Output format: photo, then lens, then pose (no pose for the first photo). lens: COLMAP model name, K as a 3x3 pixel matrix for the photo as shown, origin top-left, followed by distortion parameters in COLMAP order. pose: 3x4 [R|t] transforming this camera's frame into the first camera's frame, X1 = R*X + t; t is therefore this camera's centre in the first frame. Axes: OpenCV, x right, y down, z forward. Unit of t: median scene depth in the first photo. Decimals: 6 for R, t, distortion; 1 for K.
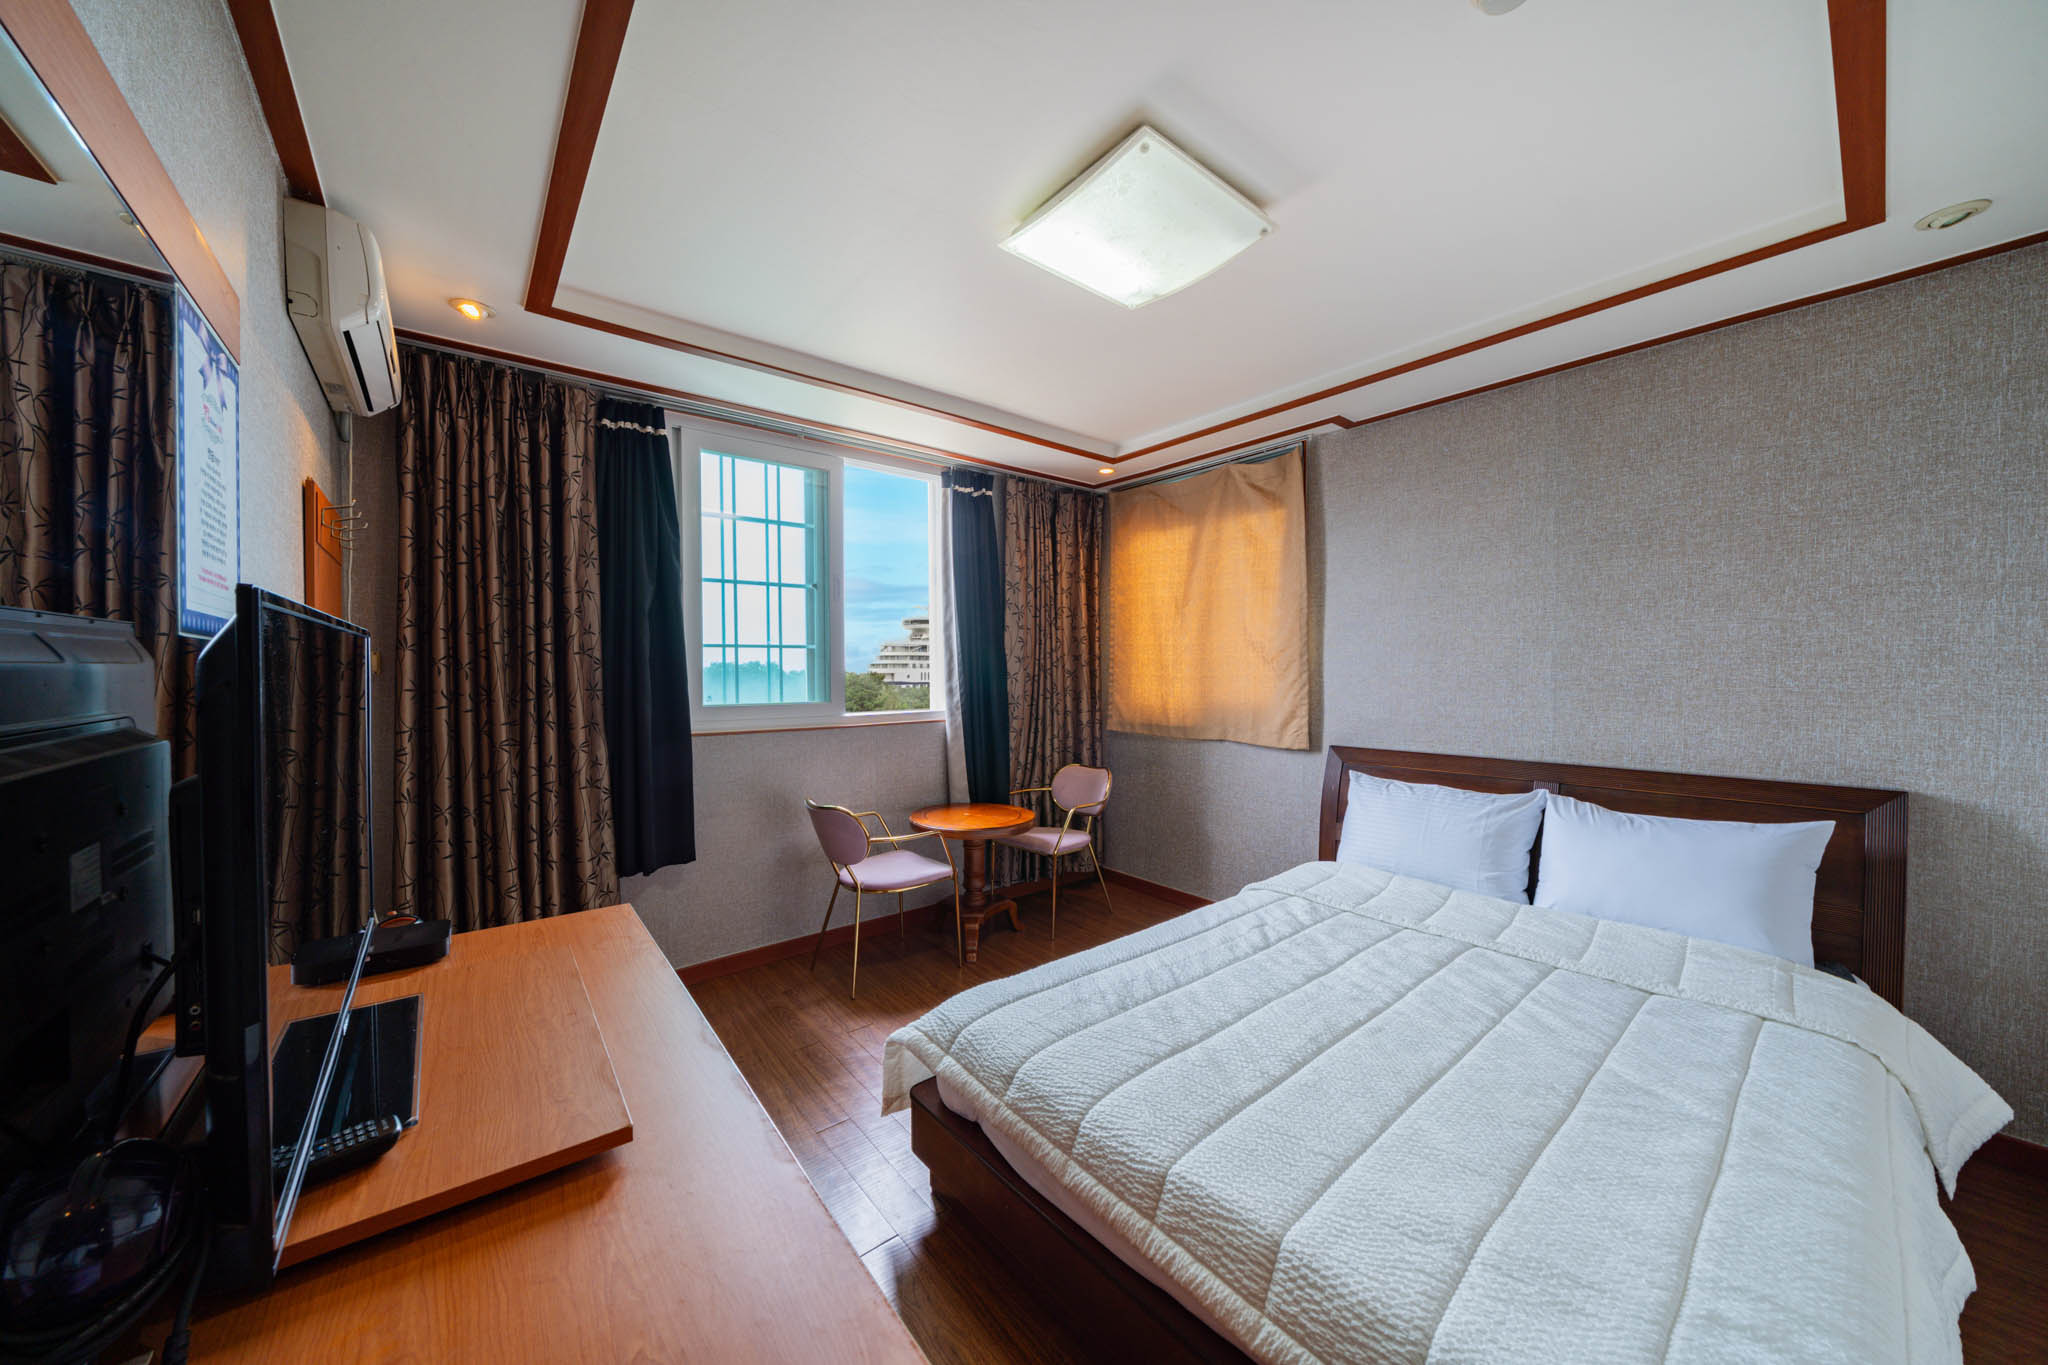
lens RADIAL K [[703.8, 0, 1019.5], [0, 703.8, 684.6], [0, 0, 1]] dist [-0.004187, 0.000227]
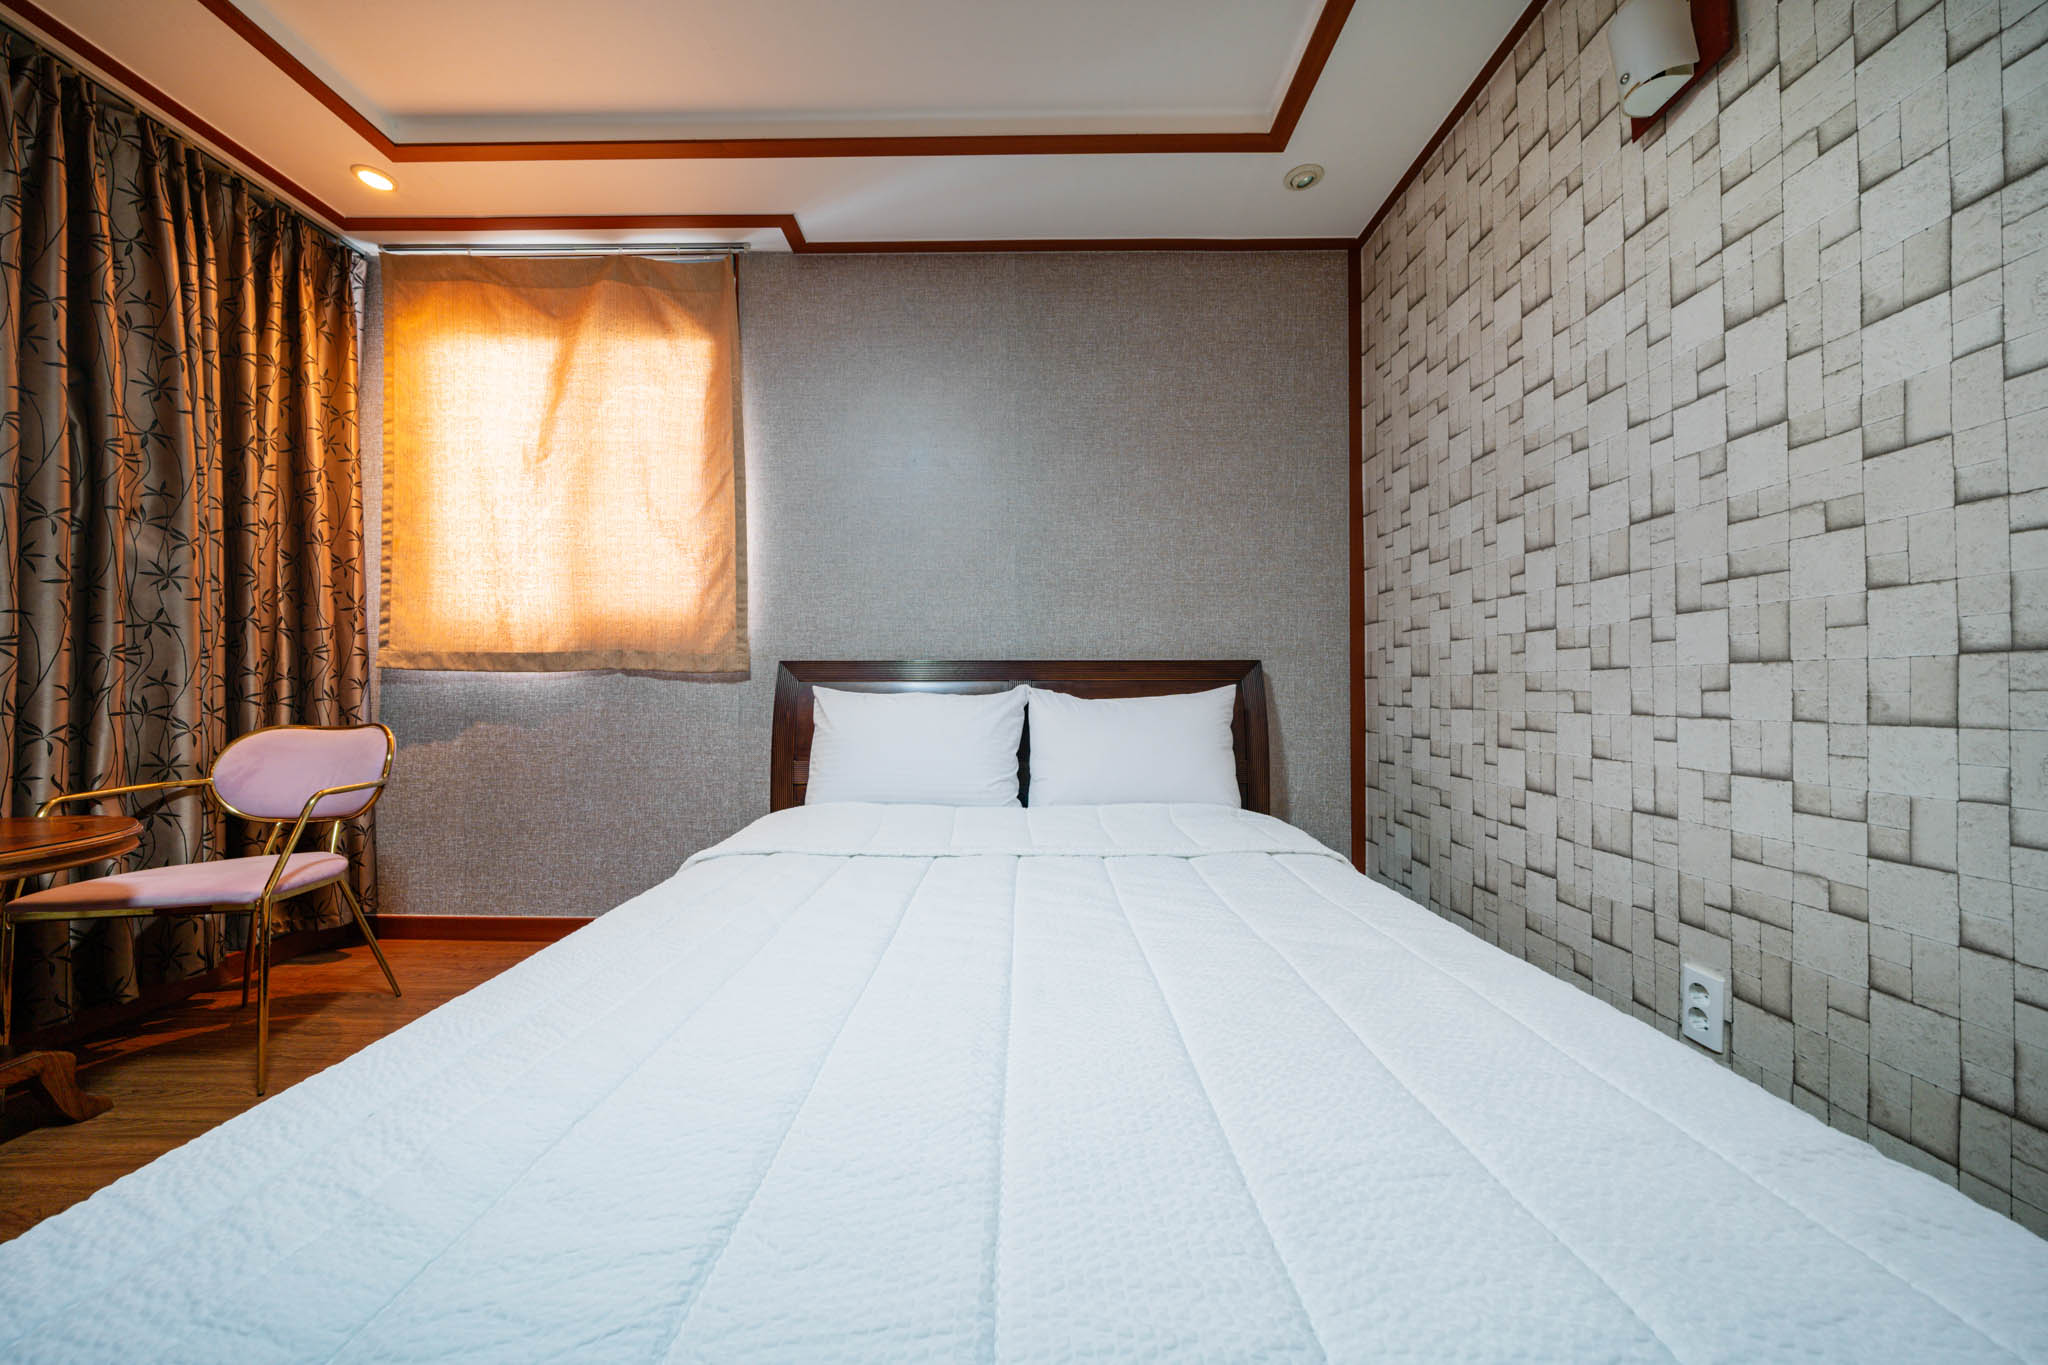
lens RADIAL K [[703.8, 0, 1016.4], [0, 703.8, 691.3], [0, 0, 1]] dist [-0.004187, 0.000227]
pose [[0.642955, -0.003937, 0.765894, 0.026551], [0.014165, 0.999877, -0.006751, 0.112161], [-0.765773, 0.015189, 0.642932, 0.286495]]
